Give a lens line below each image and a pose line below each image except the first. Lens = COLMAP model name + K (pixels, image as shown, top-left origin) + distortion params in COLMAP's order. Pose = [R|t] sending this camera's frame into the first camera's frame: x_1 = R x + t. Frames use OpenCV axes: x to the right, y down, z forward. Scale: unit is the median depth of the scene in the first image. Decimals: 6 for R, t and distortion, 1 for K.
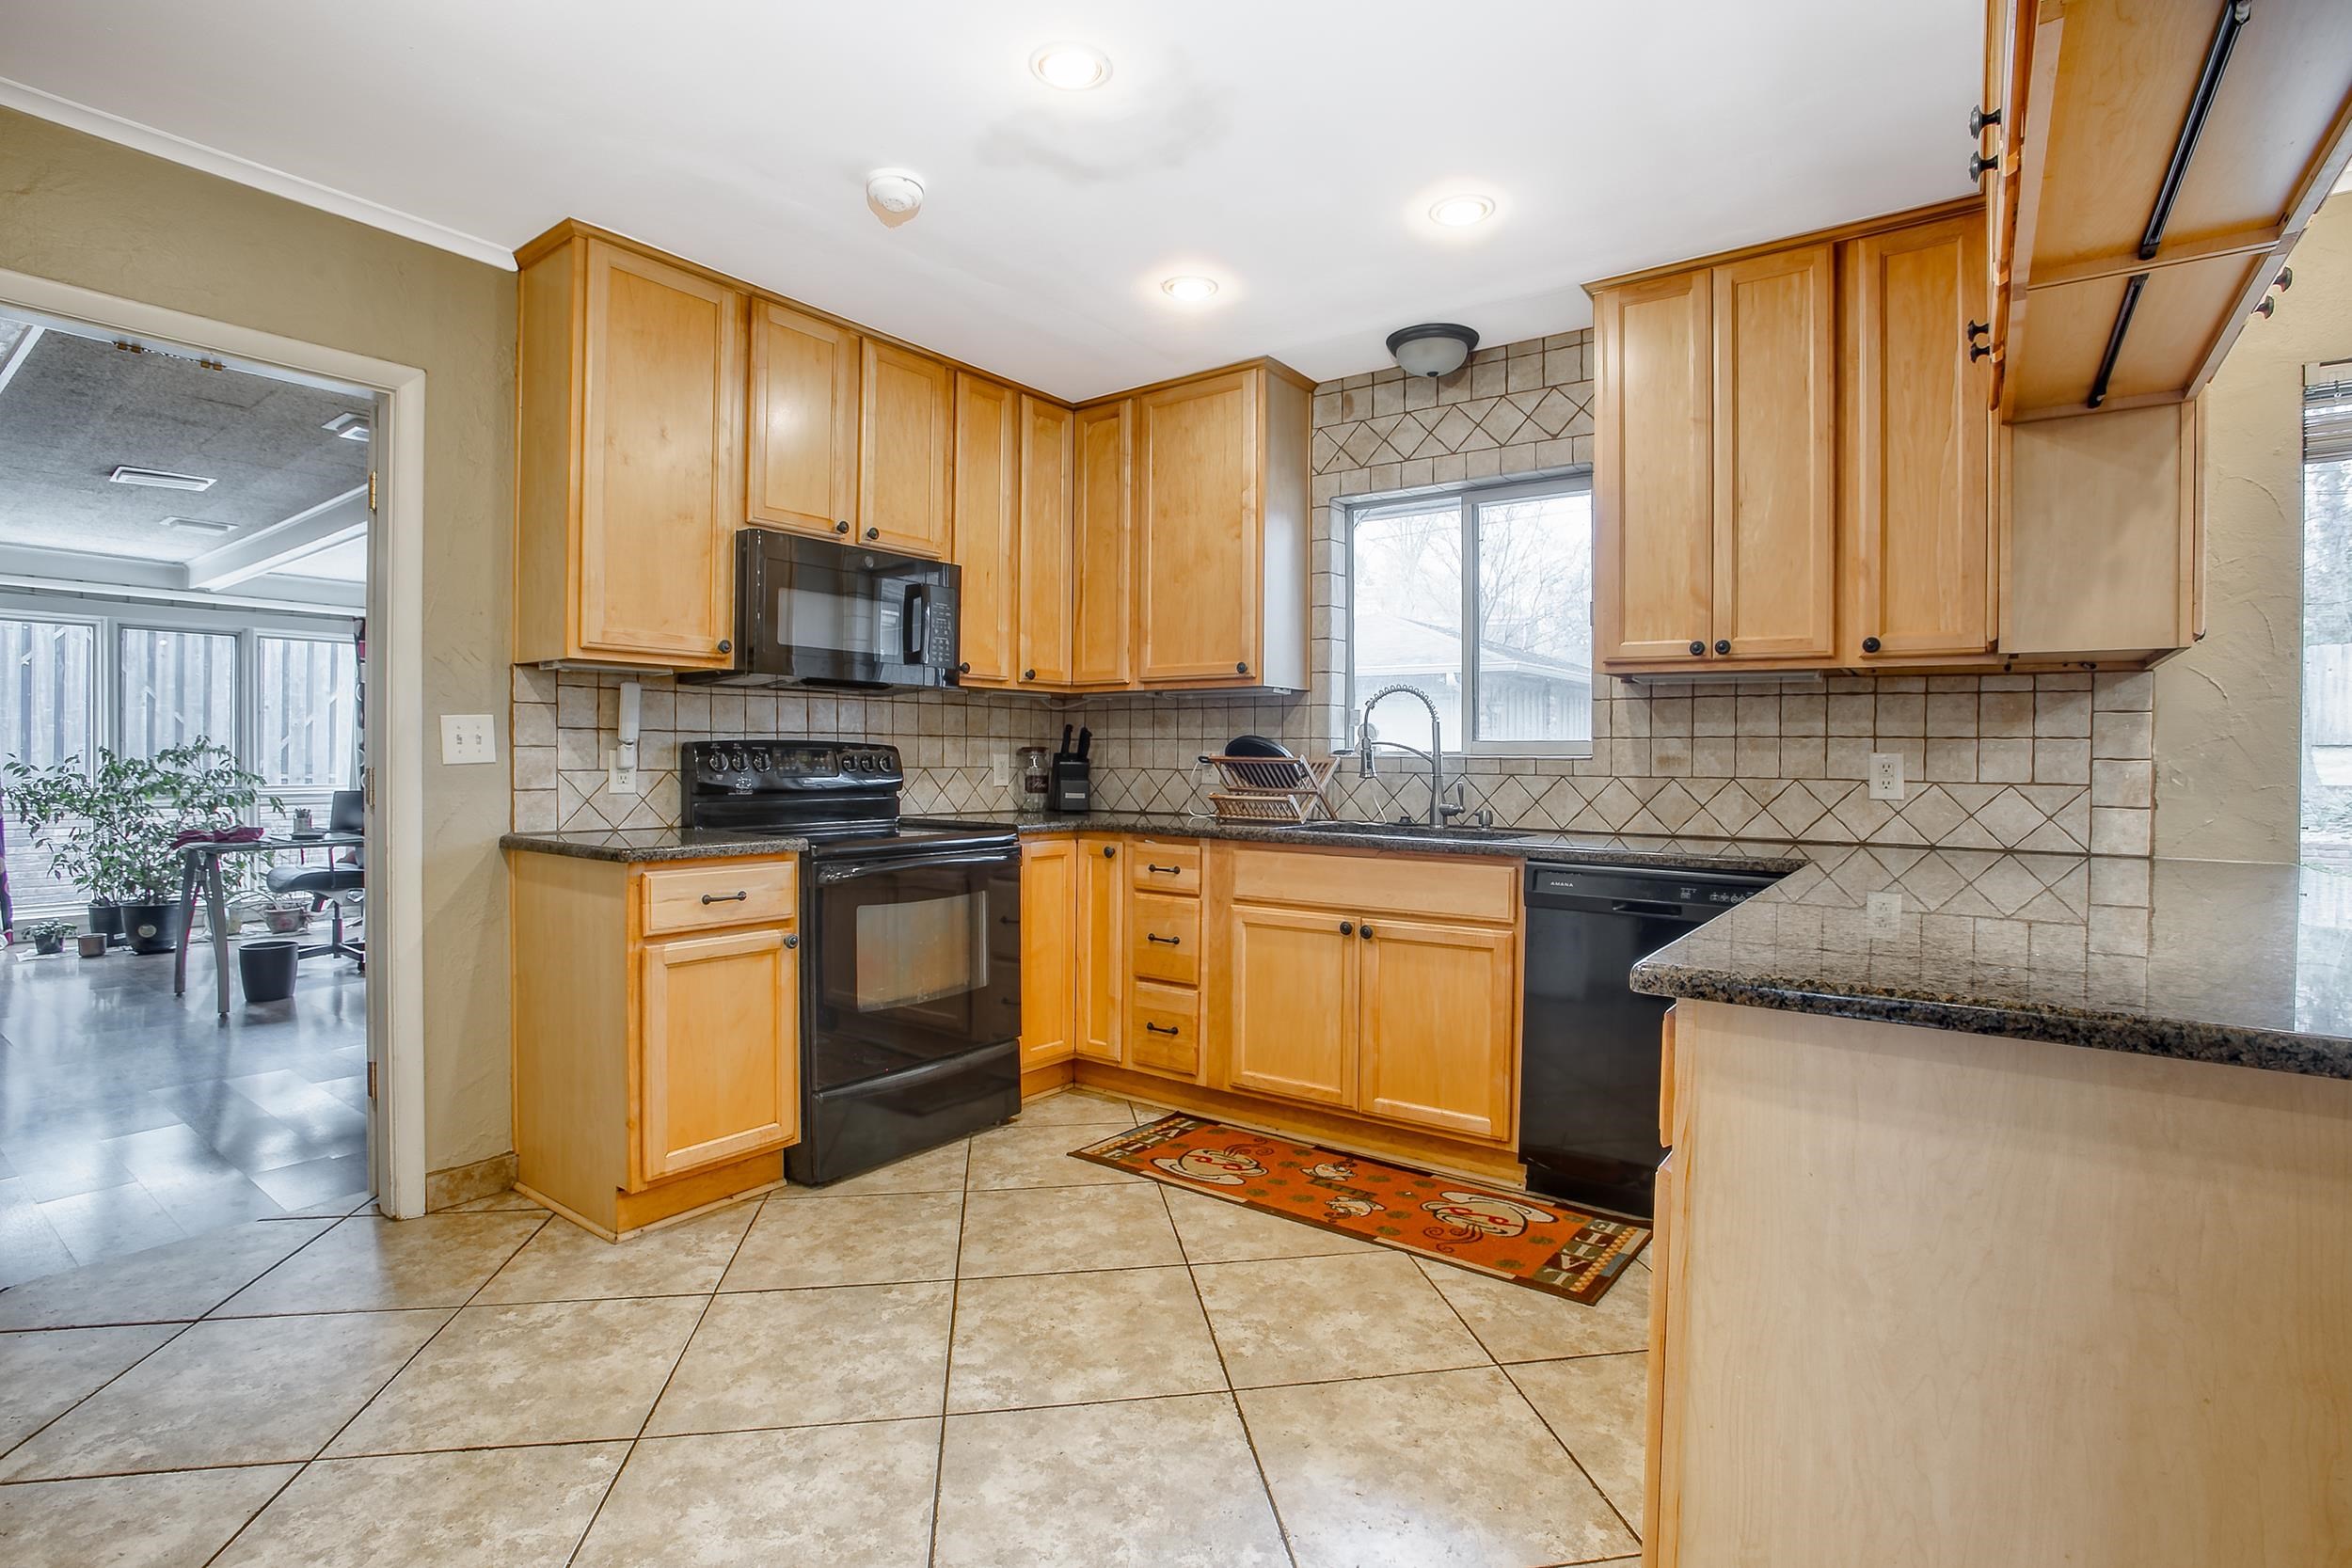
lens RADIAL K [[1132.3, 0, 1171.0], [0, 1132.3, 757.2], [0, 0, 1]] dist [-0.073705, 0.035767]
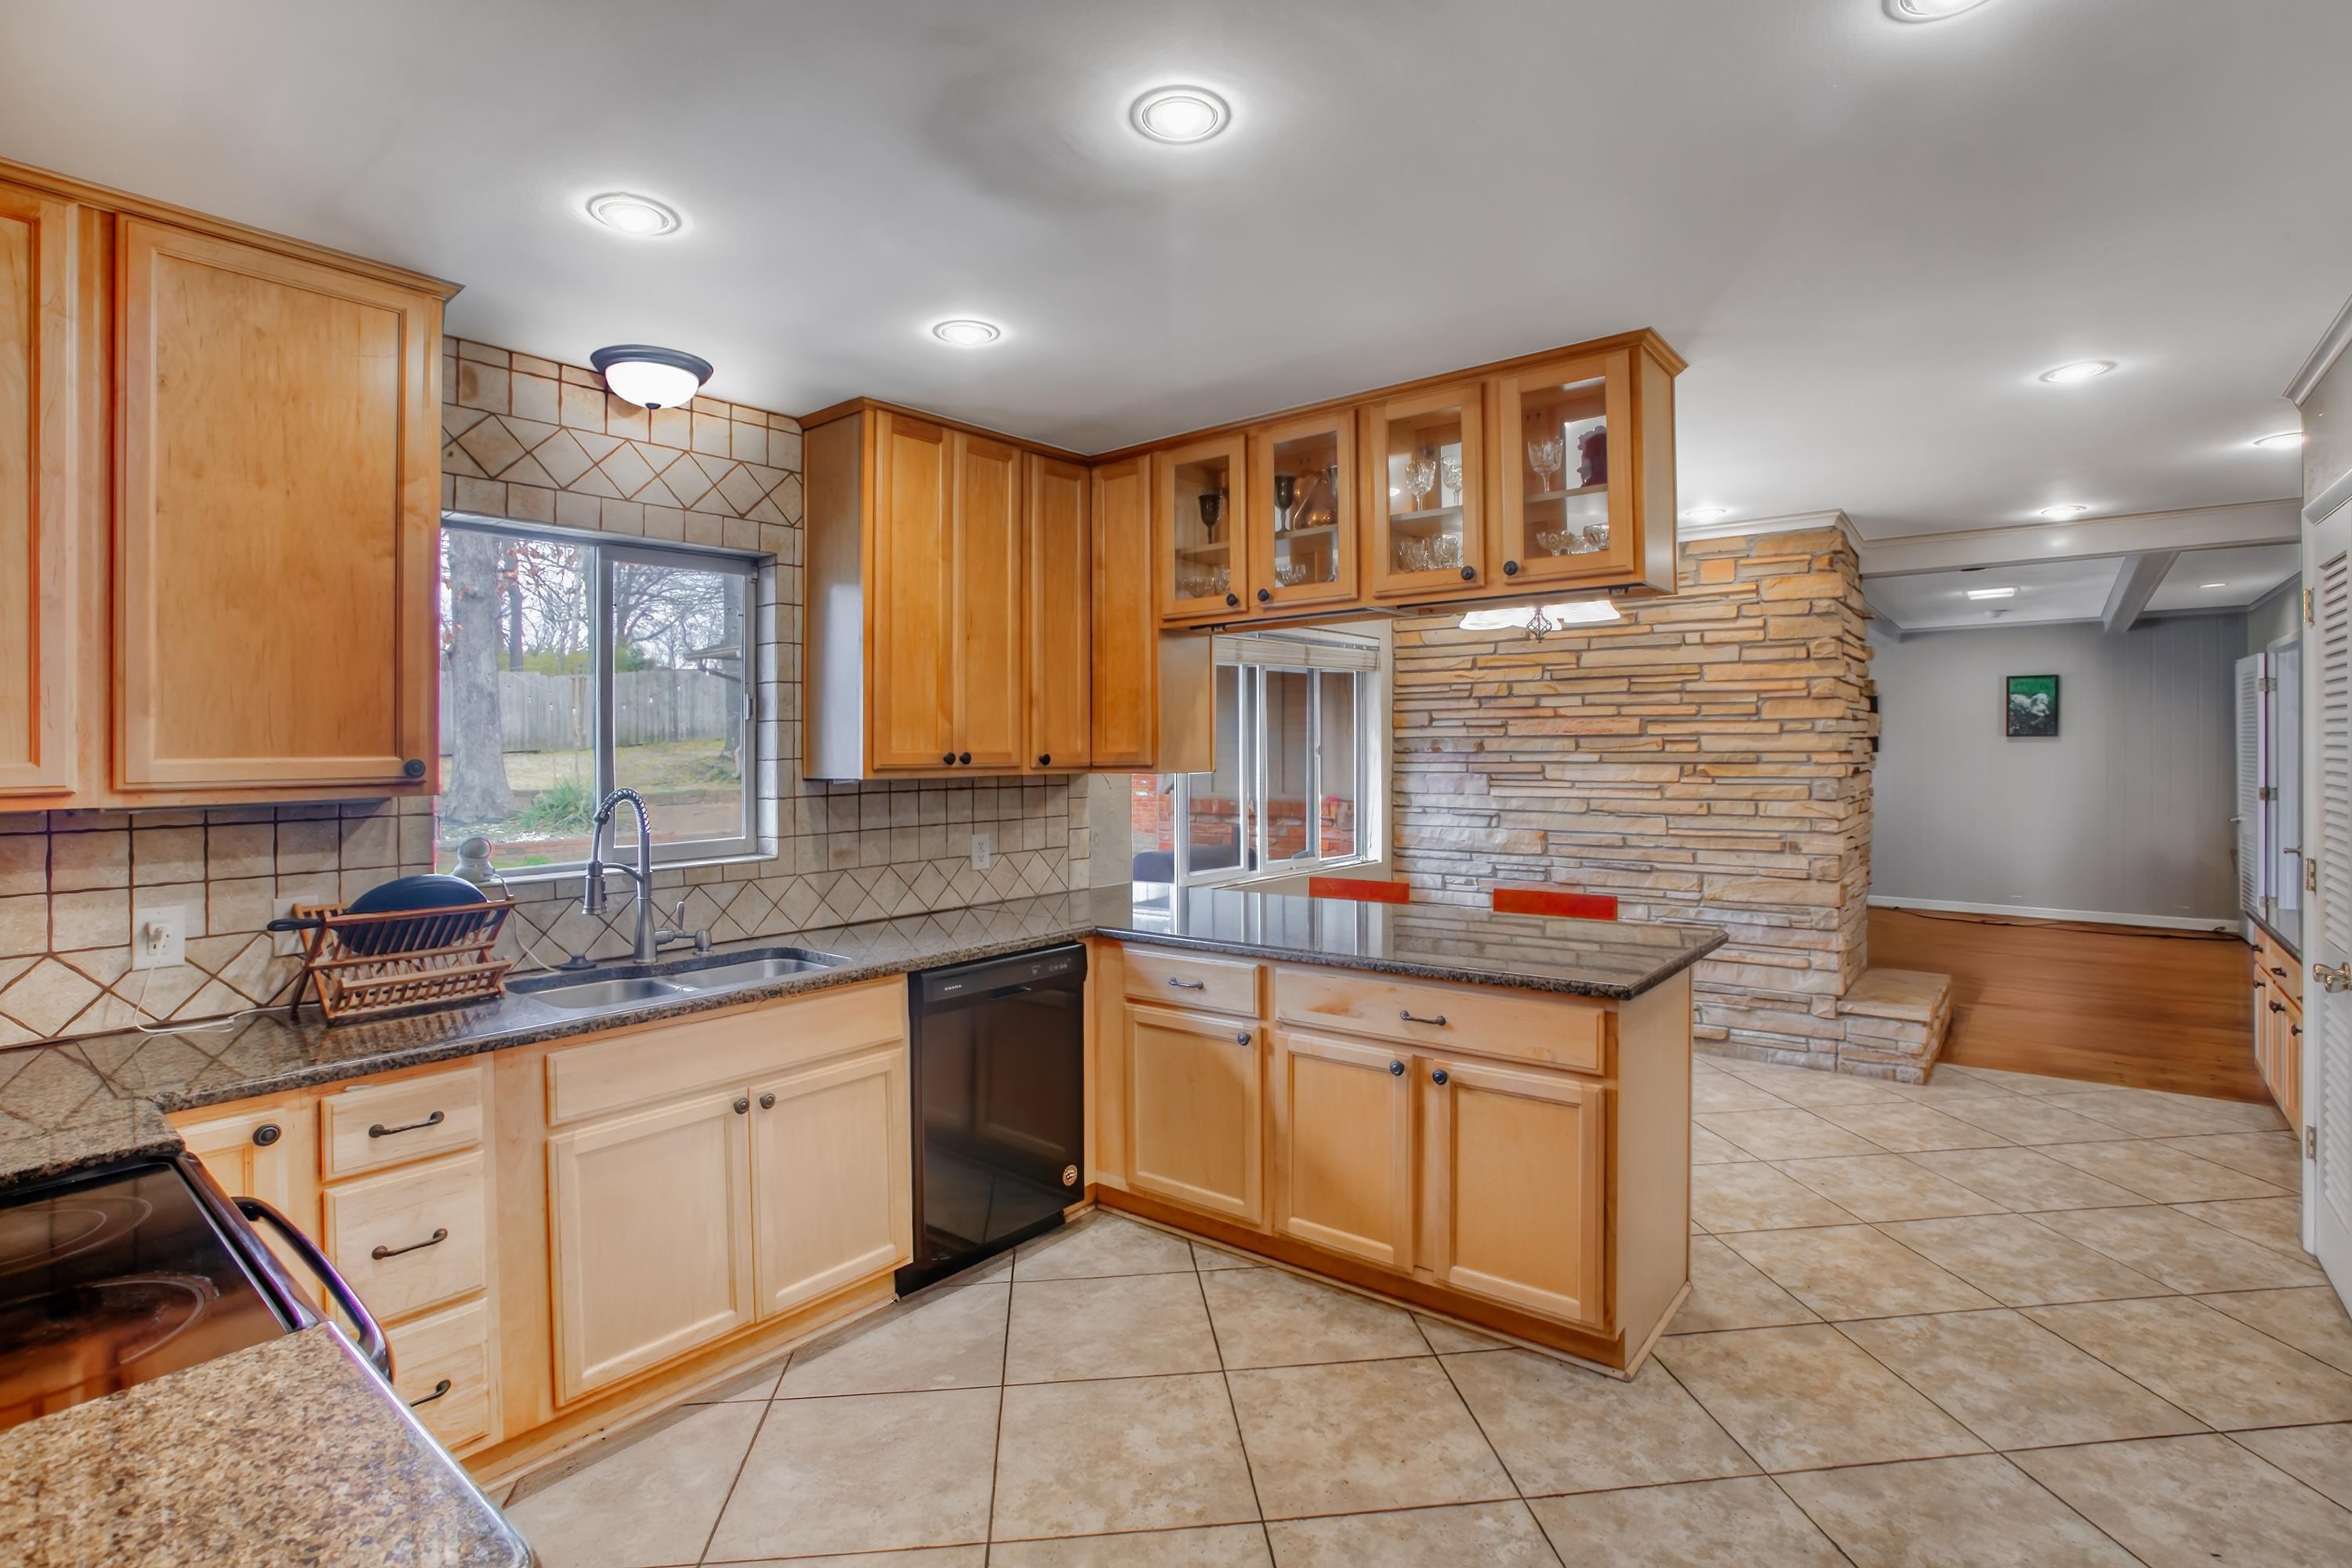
lens RADIAL K [[1132.4, 0, 1171.0], [0, 1132.4, 757.2], [0, 0, 1]] dist [-0.073705, 0.035767]
pose [[0.046295, -0.018090, 0.998764, -0.640255], [0.015877, 0.999723, 0.017371, -0.108939], [-0.998802, 0.015053, 0.046569, 0.679305]]
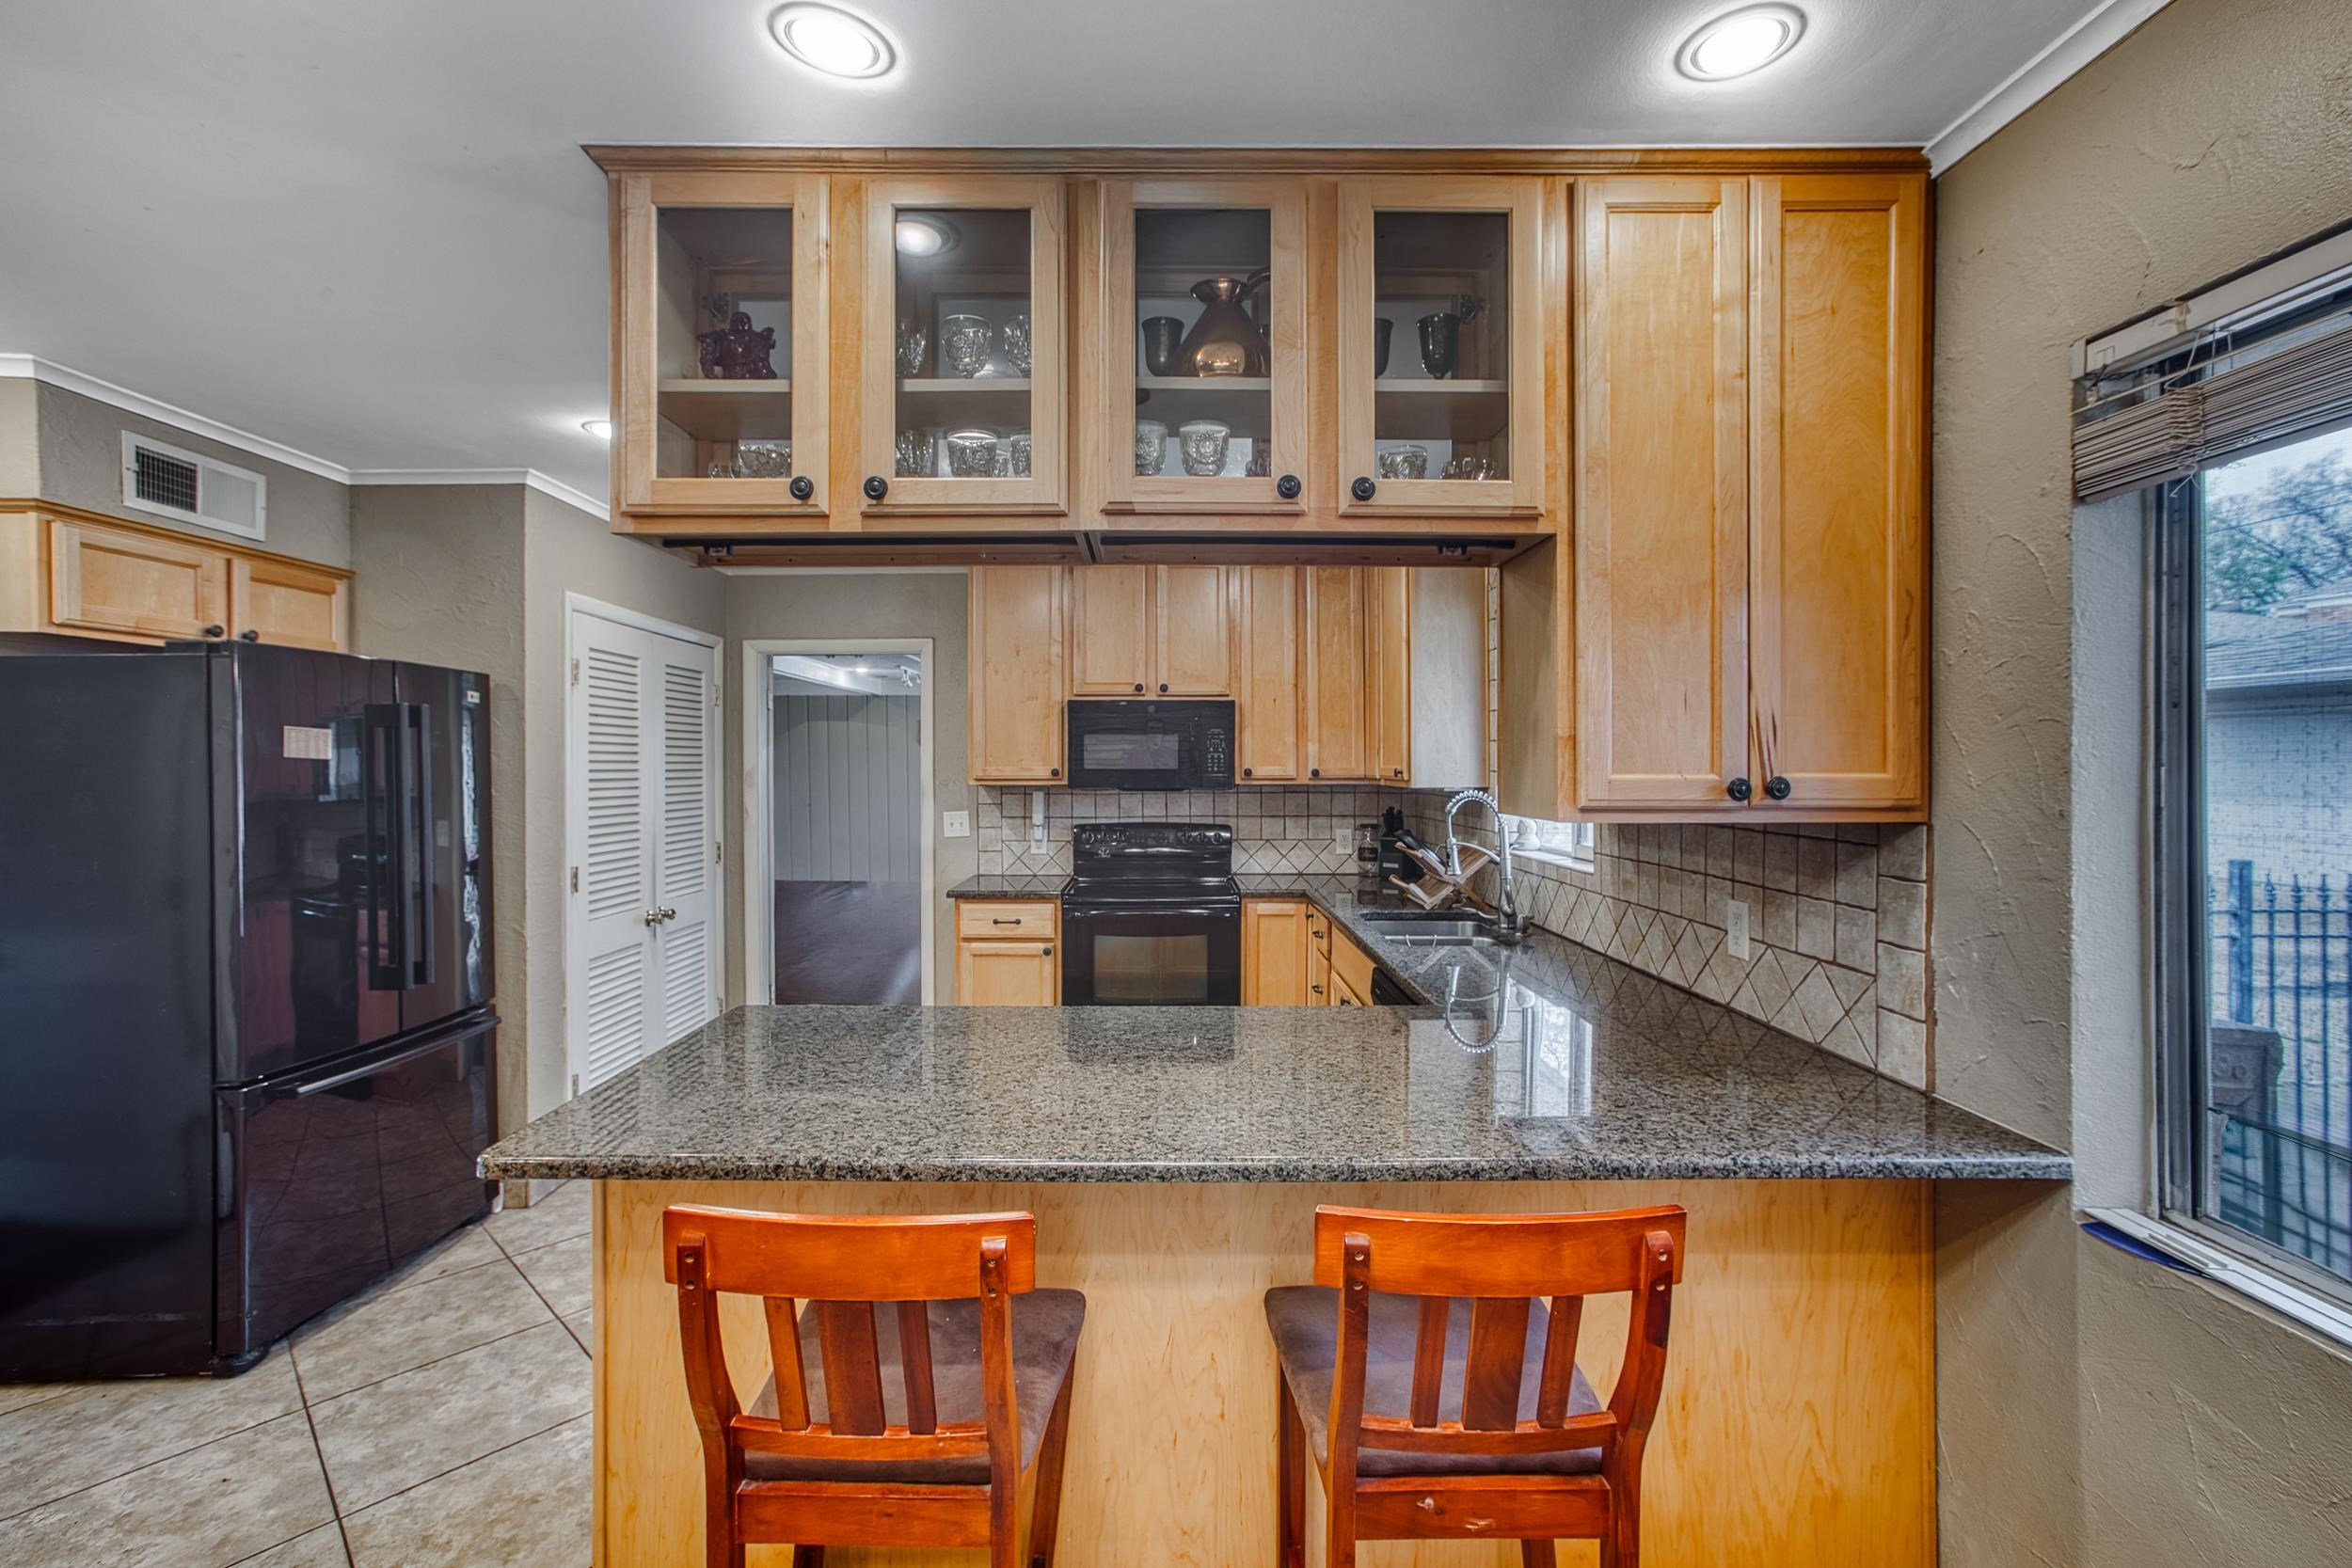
lens RADIAL K [[1050.9, 0, 1172.5], [0, 1050.9, 769.0], [0, 0, 1]] dist [-0.000235, 0.026211]
pose [[0.606308, -0.005947, -0.795208, 0.970362], [0.004758, 0.999981, -0.003850, -0.096506], [0.795216, -0.001449, 0.606325, 0.181023]]
